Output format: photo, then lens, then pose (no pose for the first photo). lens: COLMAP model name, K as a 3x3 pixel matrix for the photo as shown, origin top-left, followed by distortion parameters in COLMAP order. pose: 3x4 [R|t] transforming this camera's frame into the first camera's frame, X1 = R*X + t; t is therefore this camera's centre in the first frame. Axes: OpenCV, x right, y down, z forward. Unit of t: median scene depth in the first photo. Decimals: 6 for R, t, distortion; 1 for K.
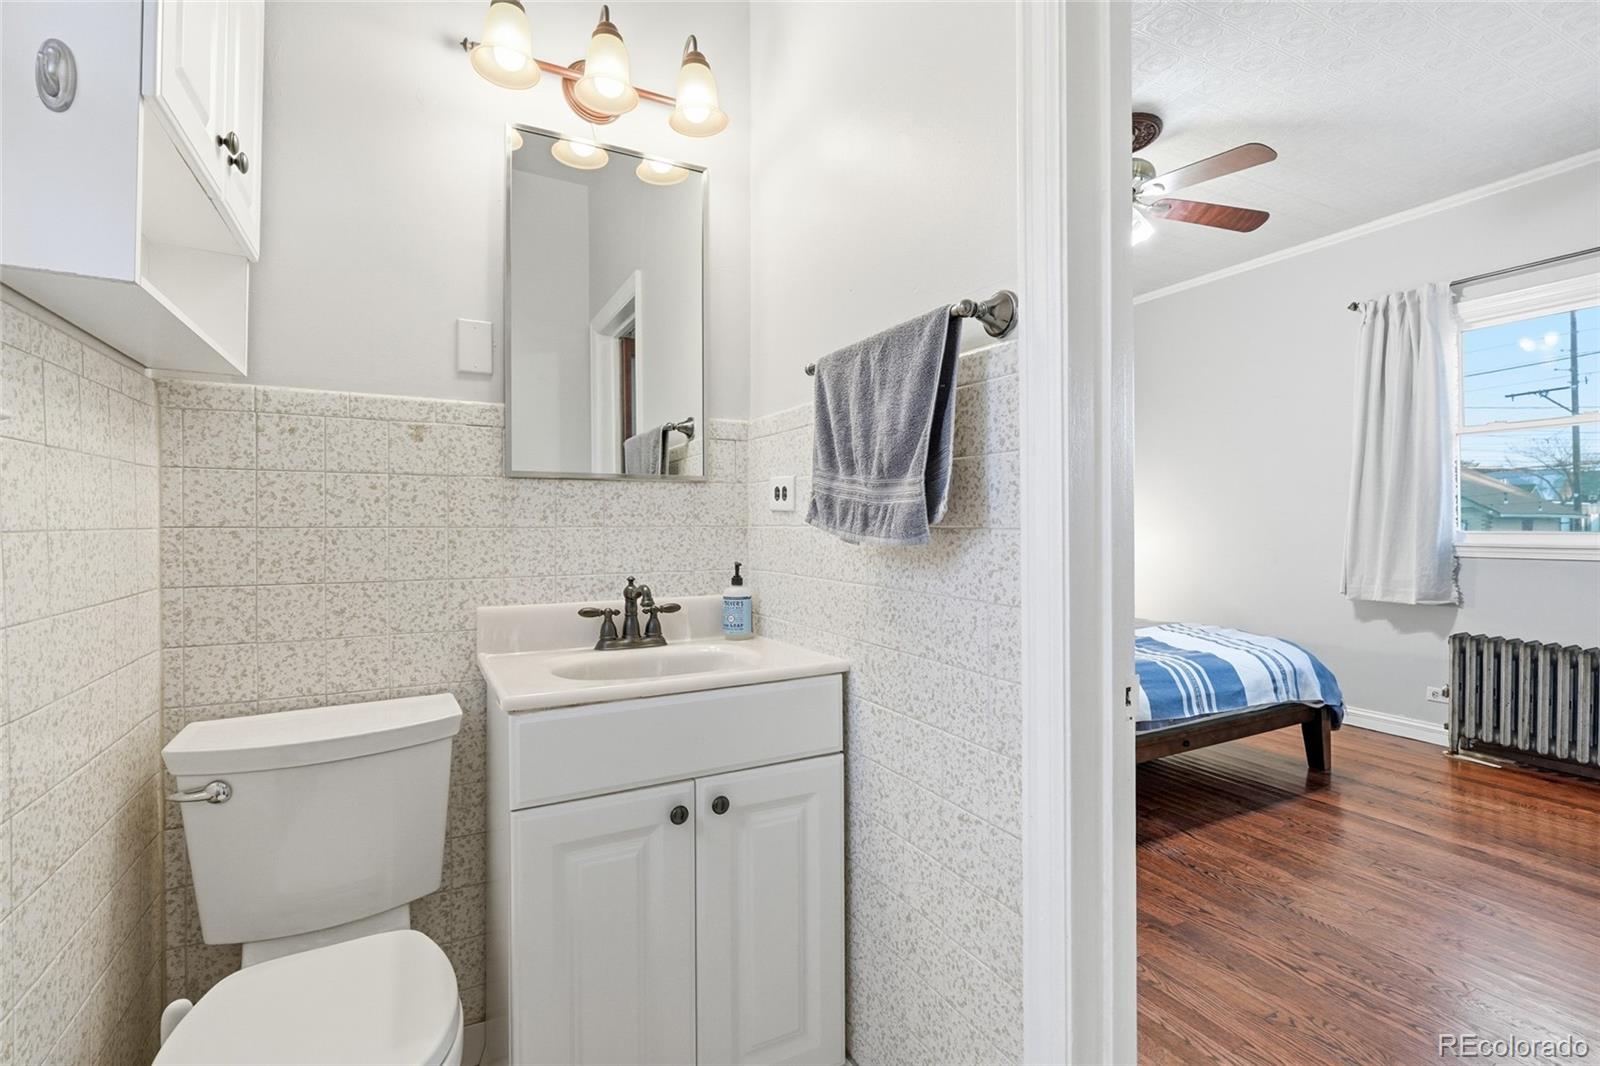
lens RADIAL K [[725.8, 0, 803.3], [0, 725.8, 539.5], [0, 0, 1]] dist [-0.001222, 0.000479]
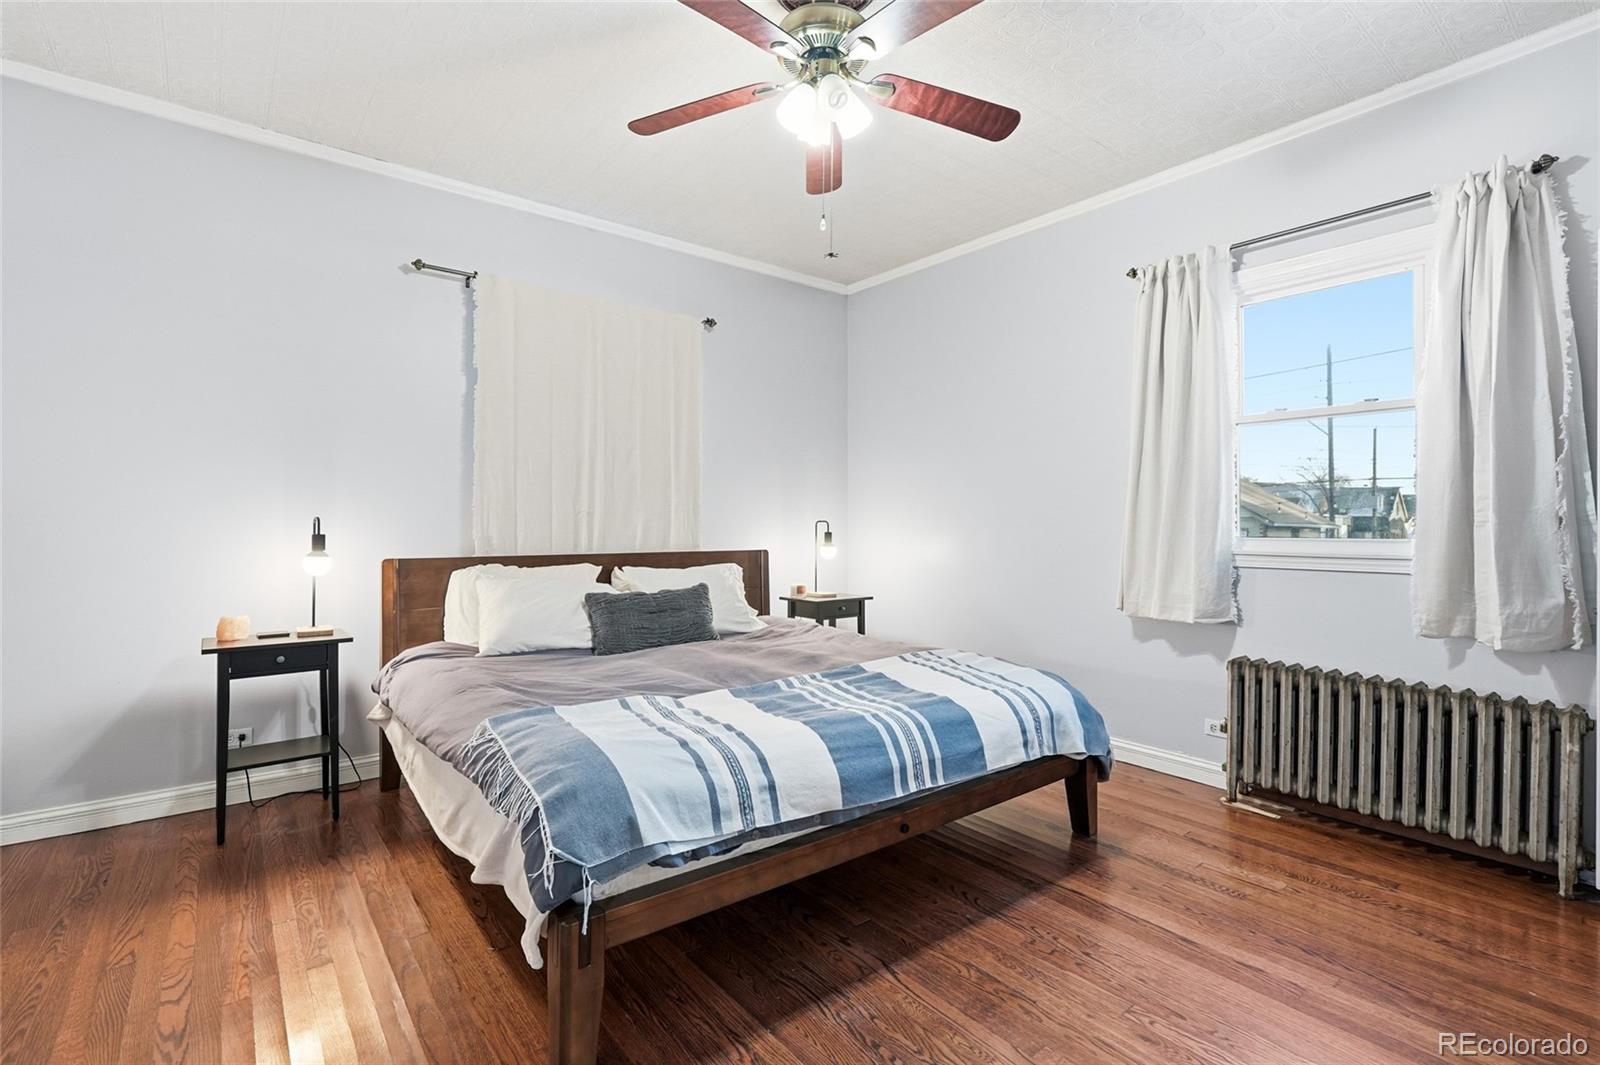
lens RADIAL K [[733.0, 0, 791.9], [0, 733.0, 534.3], [0, 0, 1]] dist [-0.004244, 0.000215]
pose [[0.983138, 0.011643, 0.182495, 0.247820], [-0.010030, 0.999902, -0.009760, -0.001471], [-0.182591, 0.007765, 0.983158, 0.268425]]
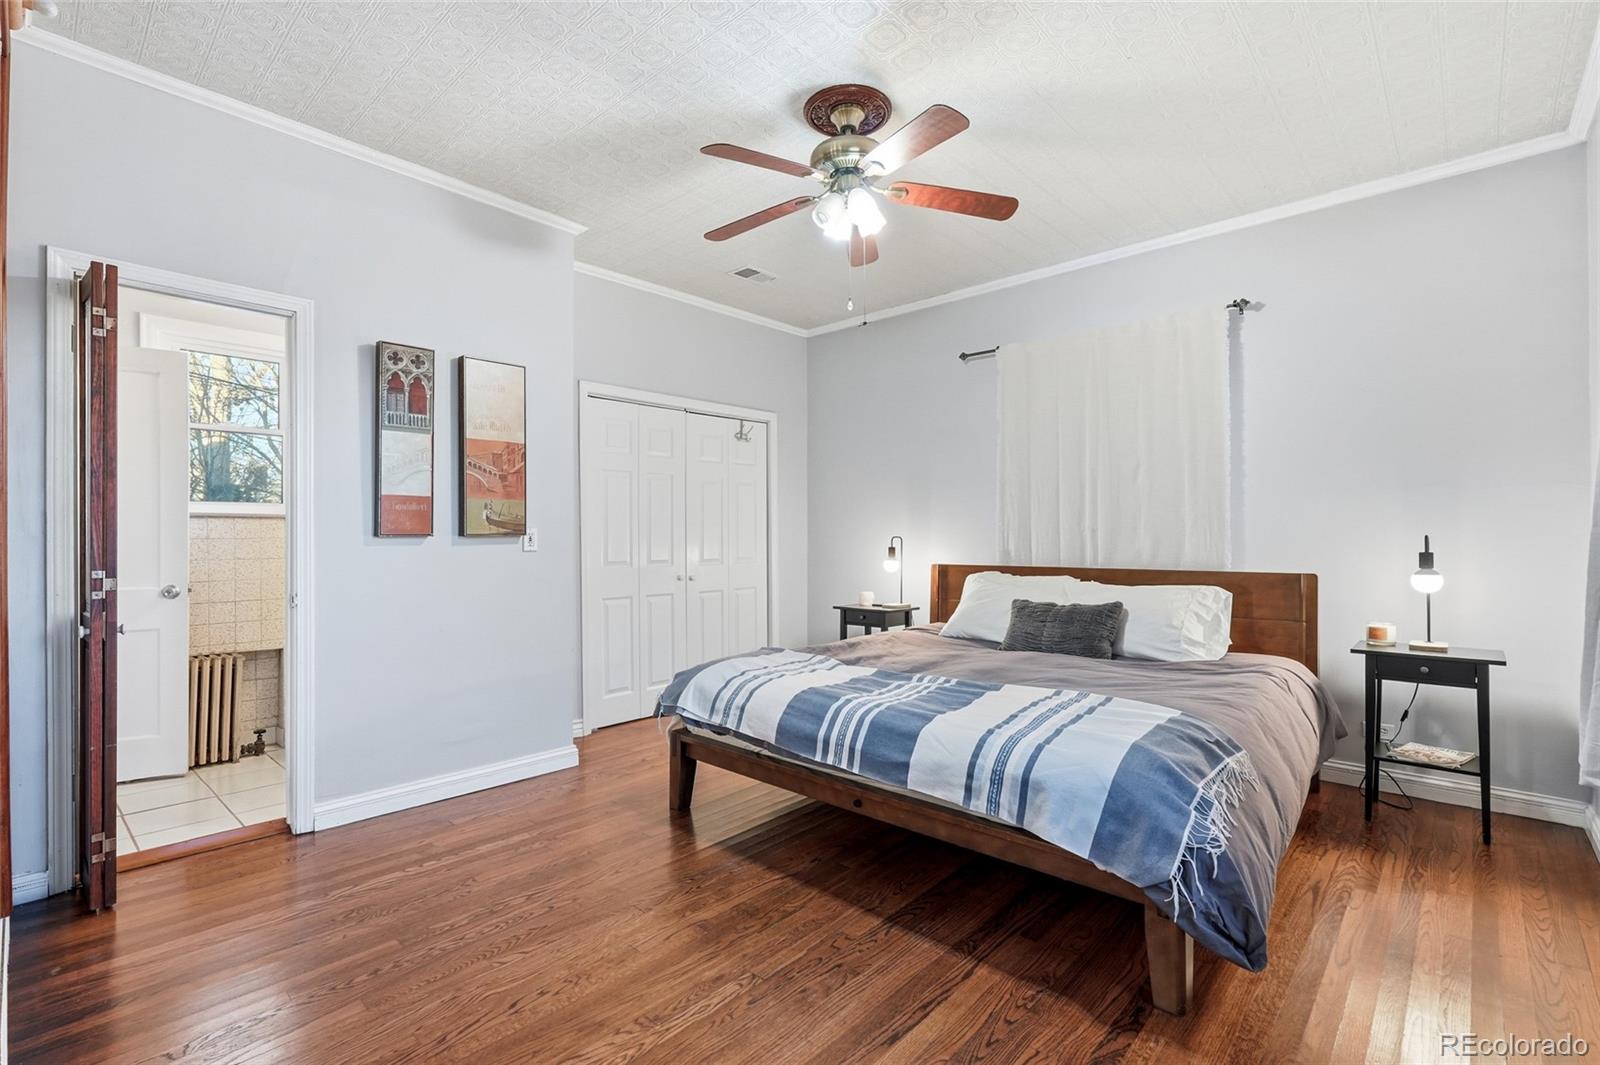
lens RADIAL K [[733.0, 0, 791.9], [0, 733.0, 534.3], [0, 0, 1]] dist [-0.004244, 0.000215]
pose [[0.333431, 0.008564, -0.942736, 1.145455], [-0.018938, 0.999818, 0.002384, -0.028755], [0.942584, 0.017059, 0.333533, 0.560806]]
